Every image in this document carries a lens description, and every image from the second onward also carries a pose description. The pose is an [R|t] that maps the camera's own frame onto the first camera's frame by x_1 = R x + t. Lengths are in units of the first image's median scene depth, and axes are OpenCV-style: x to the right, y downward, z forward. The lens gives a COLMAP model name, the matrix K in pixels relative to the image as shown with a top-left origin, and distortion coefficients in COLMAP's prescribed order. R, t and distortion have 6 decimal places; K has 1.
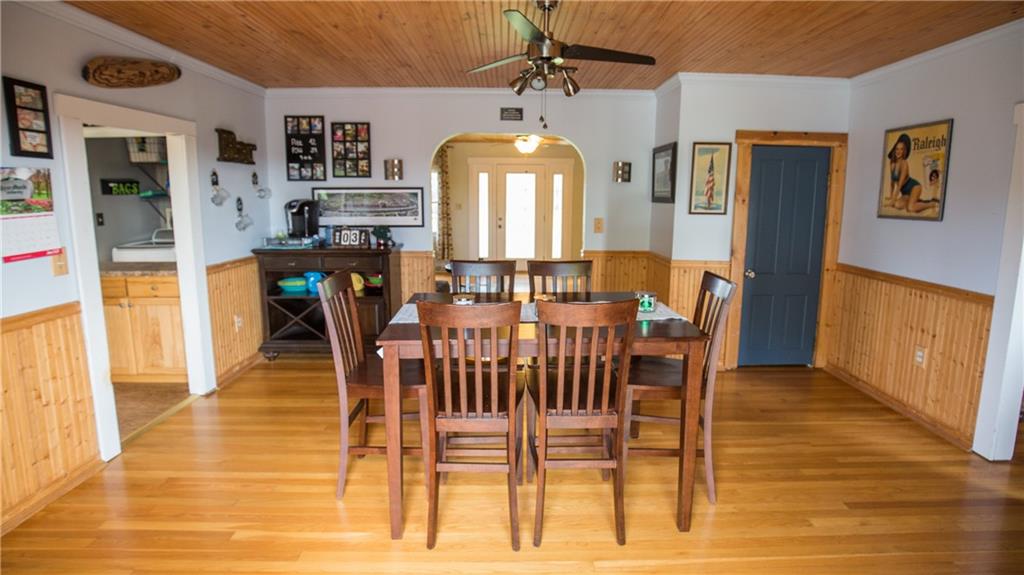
lens RADIAL K [[474.9, 0, 519.5], [0, 474.9, 256.6], [0, 0, 1]] dist [-0.028763, -0.000066]
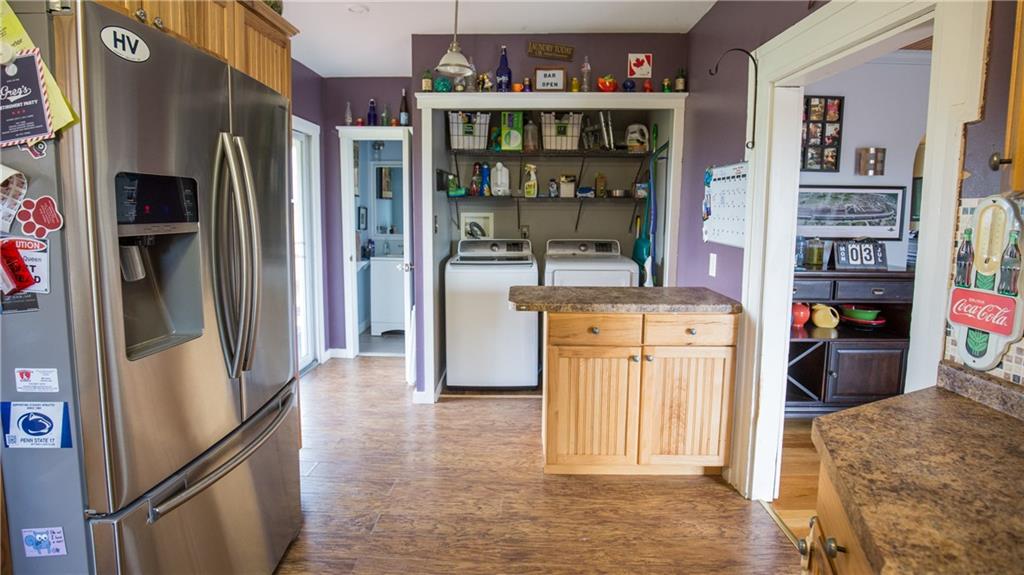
lens RADIAL K [[474.9, 0, 511.8], [0, 474.9, 259.5], [0, 0, 1]] dist [-0.028763, -0.000066]
pose [[0.999801, 0.009528, -0.017504, -0.809214], [-0.009943, 0.999668, -0.023767, -0.010409], [0.017271, 0.023936, 0.999564, 0.277408]]
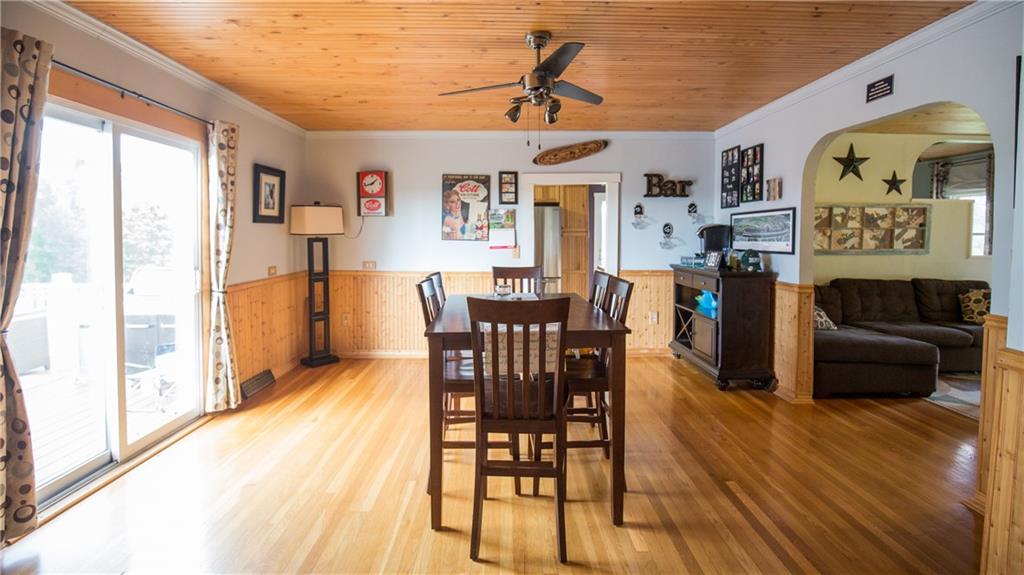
lens RADIAL K [[474.9, 0, 503.6], [0, 474.9, 256.1], [0, 0, 1]] dist [-0.028763, -0.000066]
pose [[-0.008872, 0.040154, -0.999154, 0.643112], [-0.129484, 0.990735, 0.040966, -0.028314], [0.991542, 0.129738, -0.003591, 0.511103]]
